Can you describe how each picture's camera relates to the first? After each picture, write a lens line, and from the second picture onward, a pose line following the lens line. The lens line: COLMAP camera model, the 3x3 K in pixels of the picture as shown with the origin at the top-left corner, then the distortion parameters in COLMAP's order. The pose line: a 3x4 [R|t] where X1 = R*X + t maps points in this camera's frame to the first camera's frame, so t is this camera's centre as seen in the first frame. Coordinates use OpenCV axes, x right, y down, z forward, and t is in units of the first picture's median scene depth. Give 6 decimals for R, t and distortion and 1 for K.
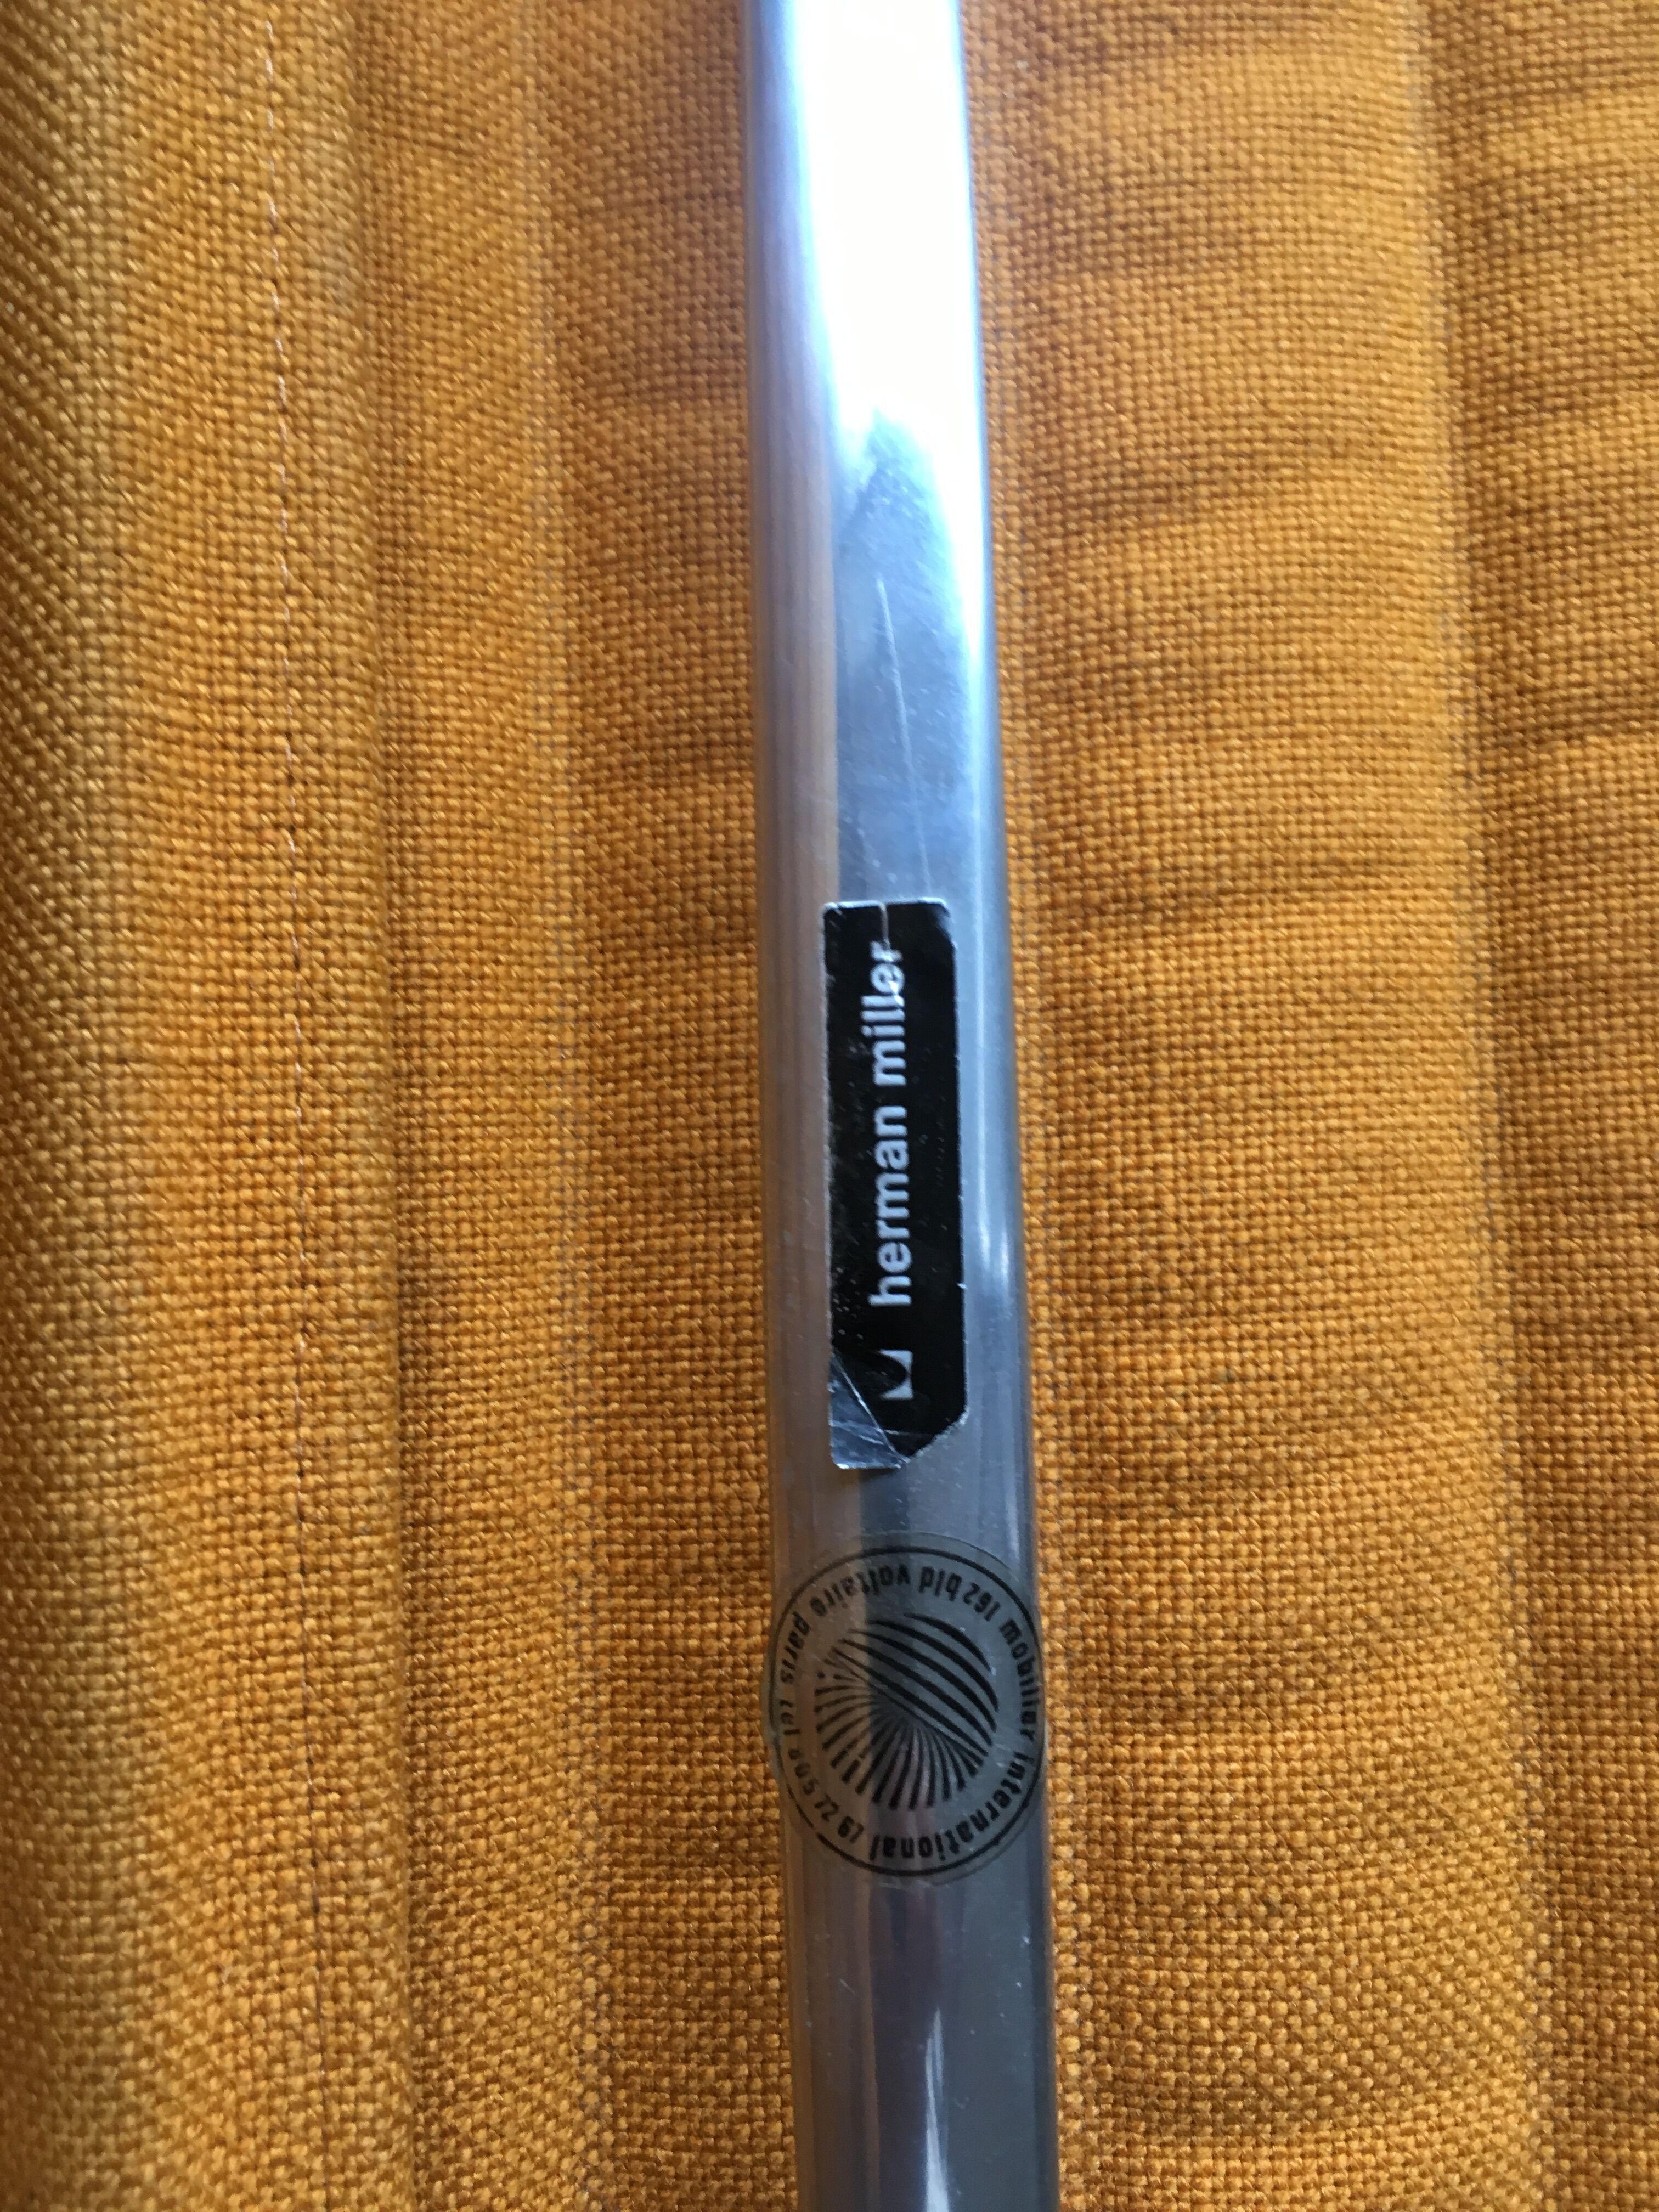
lens RADIAL K [[1845.5, 0, 829.5], [0, 1845.5, 1106.0], [0, 0, 1]] dist [0.061381, -0.093736]
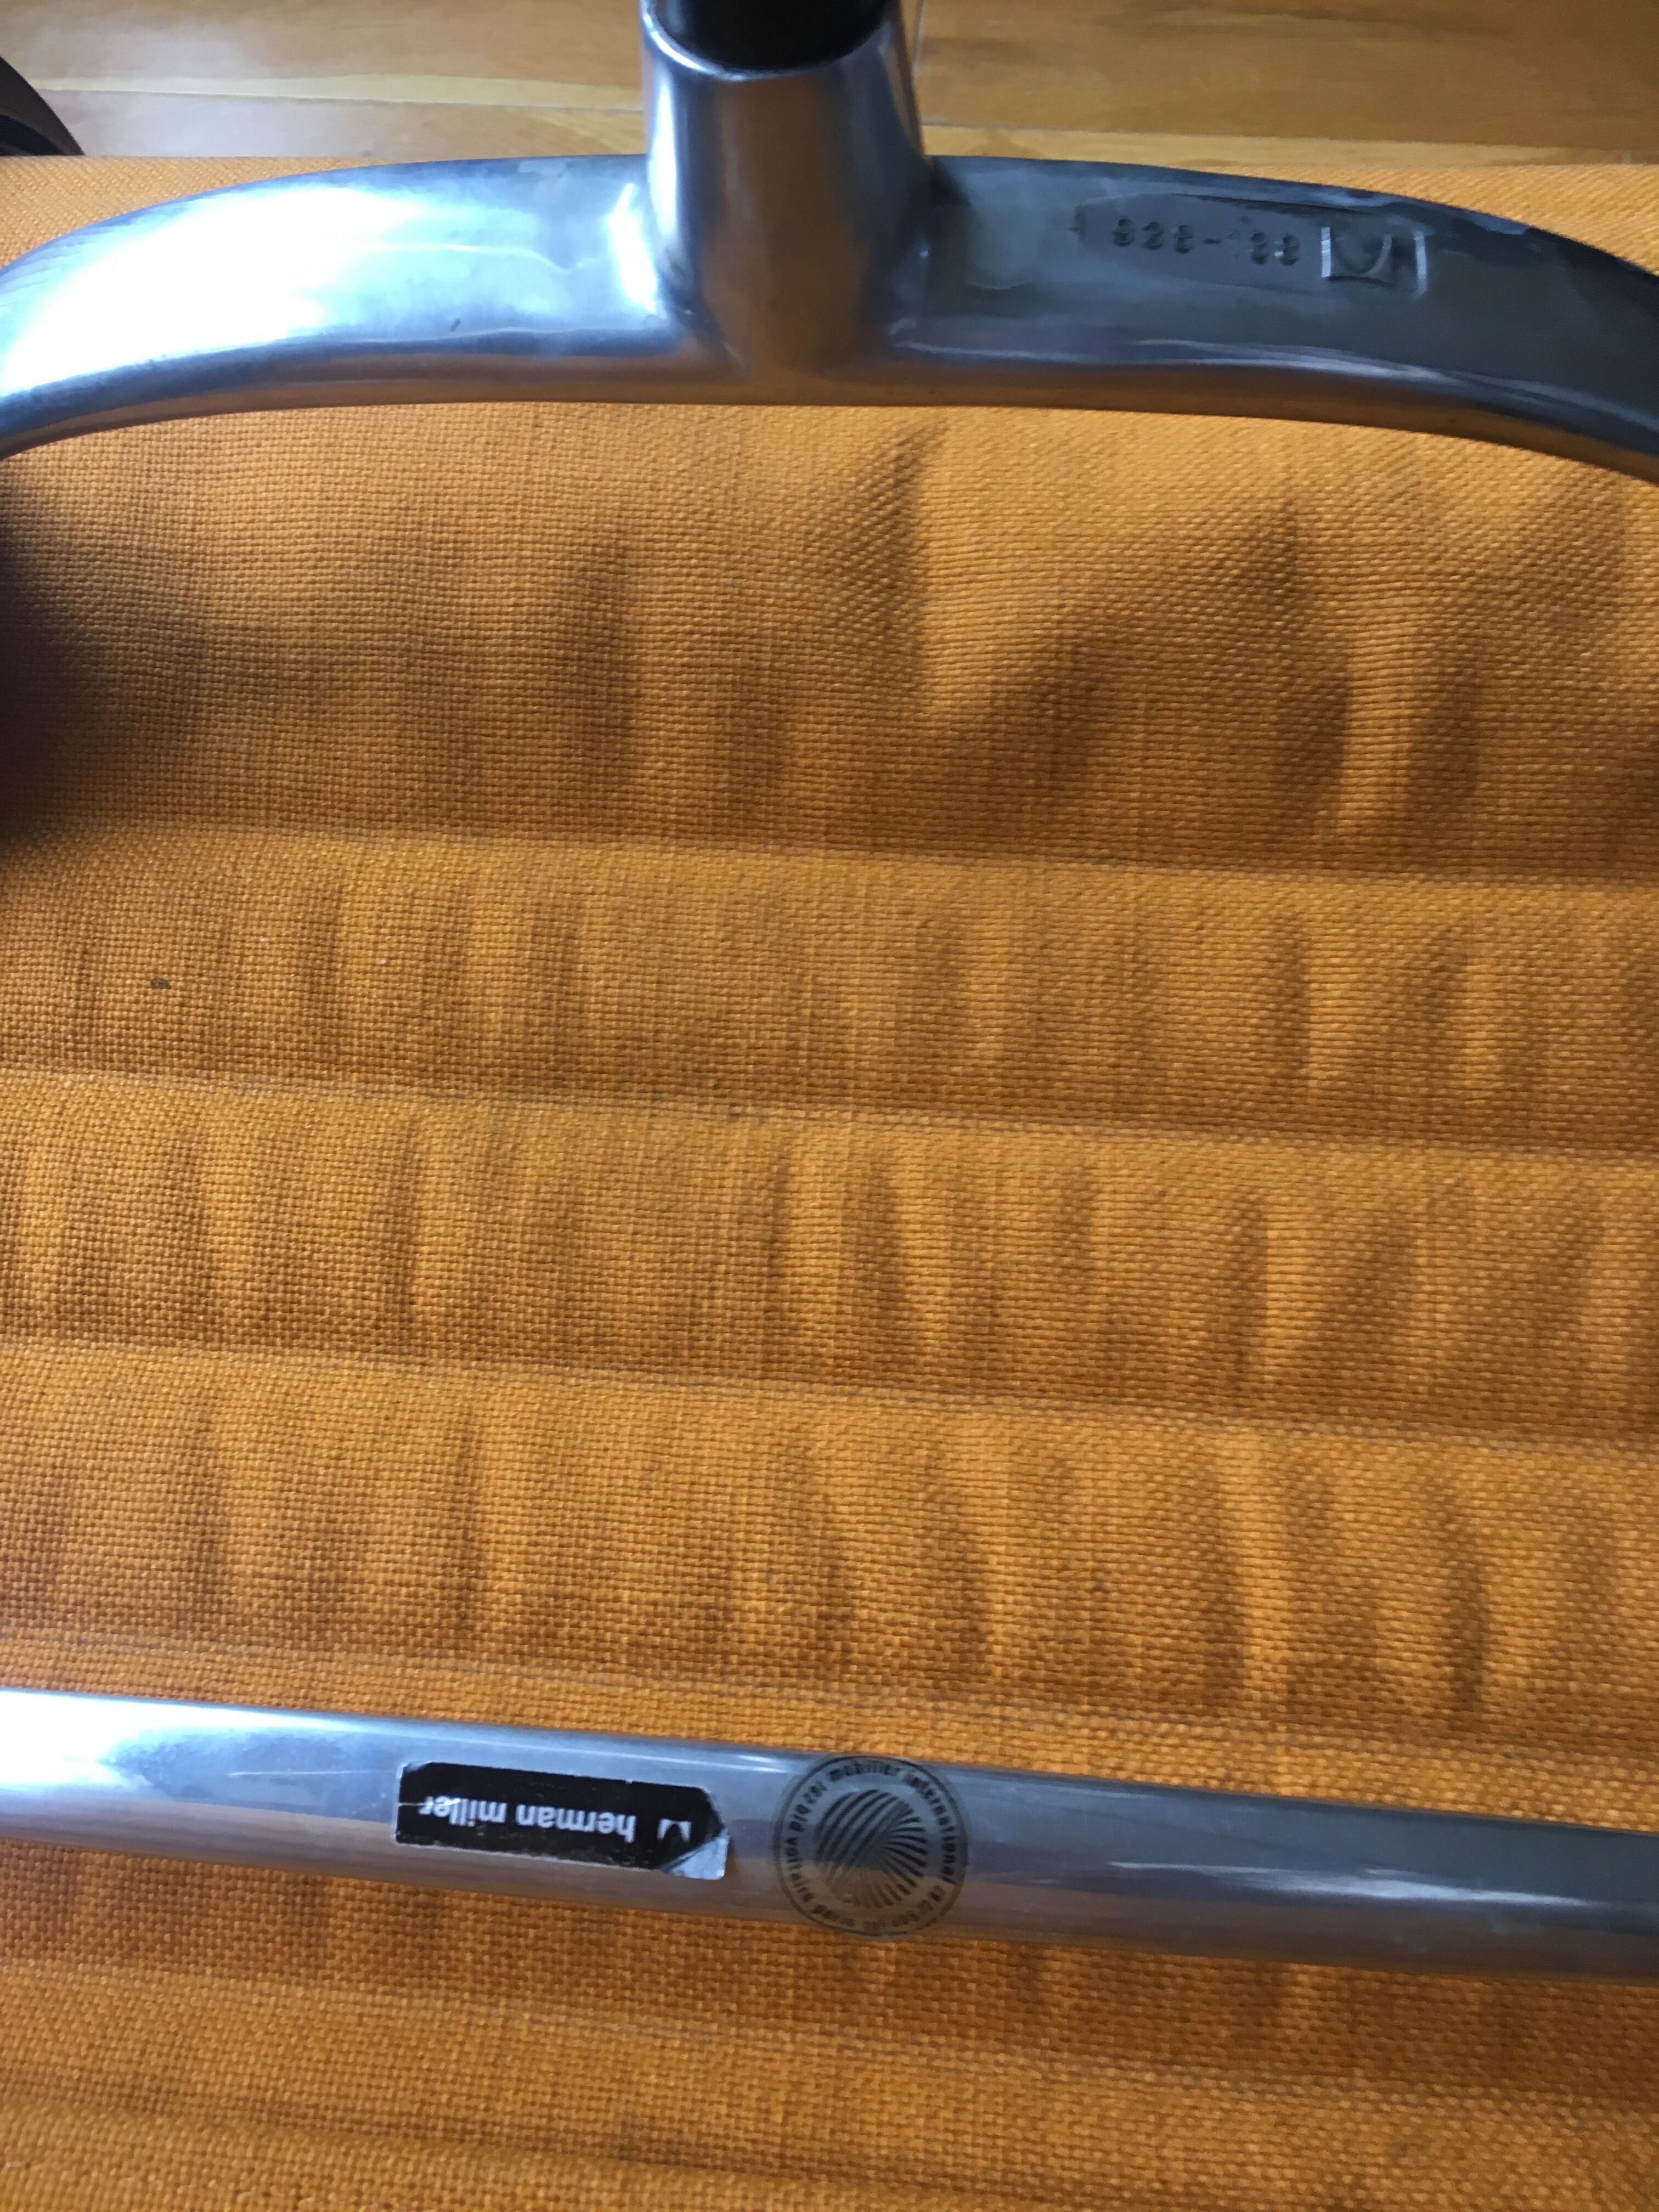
lens RADIAL K [[1845.5, 0, 829.5], [0, 1845.5, 1106.0], [0, 0, 1]] dist [0.061381, -0.093736]
pose [[0.109987, -0.954290, 0.277908, 0.180122], [0.993920, 0.104159, -0.035698, 0.237398], [0.005119, 0.280145, 0.959944, -0.685553]]
